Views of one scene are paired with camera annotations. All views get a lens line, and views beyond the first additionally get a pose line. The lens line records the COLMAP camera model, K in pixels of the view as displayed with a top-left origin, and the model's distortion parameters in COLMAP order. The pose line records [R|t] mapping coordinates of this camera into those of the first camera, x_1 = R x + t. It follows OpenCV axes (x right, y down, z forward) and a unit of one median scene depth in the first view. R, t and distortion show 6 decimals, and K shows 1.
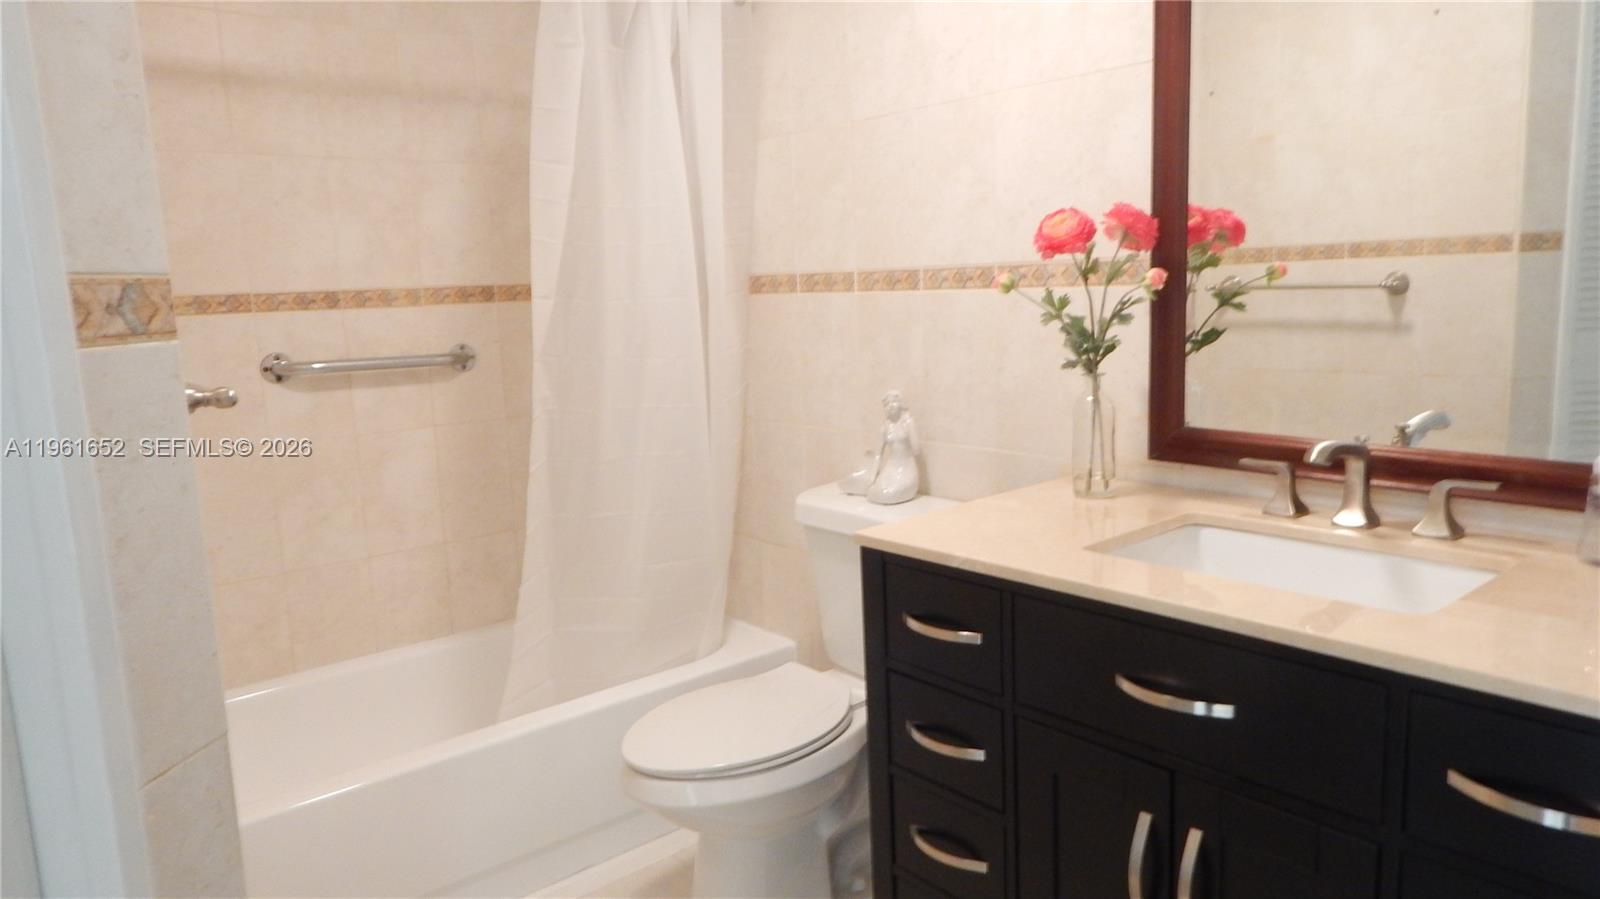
lens RADIAL K [[1038.2, 0, 808.0], [0, 1038.2, 445.1], [0, 0, 1]] dist [-0.004714, -0.001735]
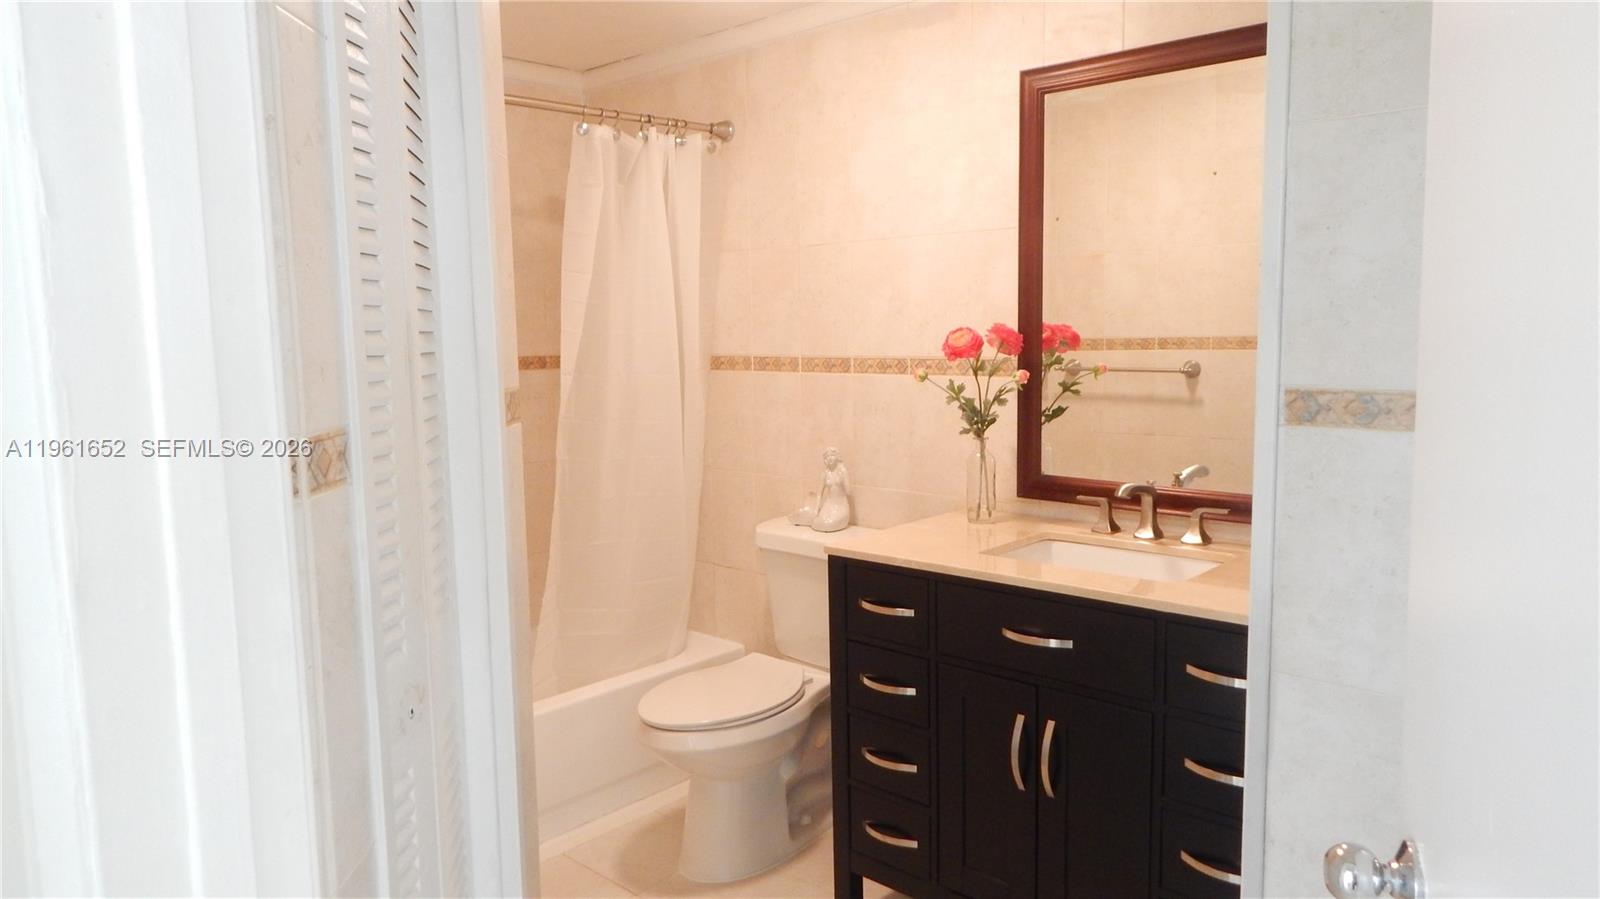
lens RADIAL K [[1038.2, 0, 808.0], [0, 1038.2, 445.1], [0, 0, 1]] dist [-0.004714, -0.001735]
pose [[0.991303, 0.008866, 0.131298, -0.155847], [-0.002411, 0.998784, -0.049237, 0.013751], [-0.131575, 0.048492, 0.990120, -0.409540]]
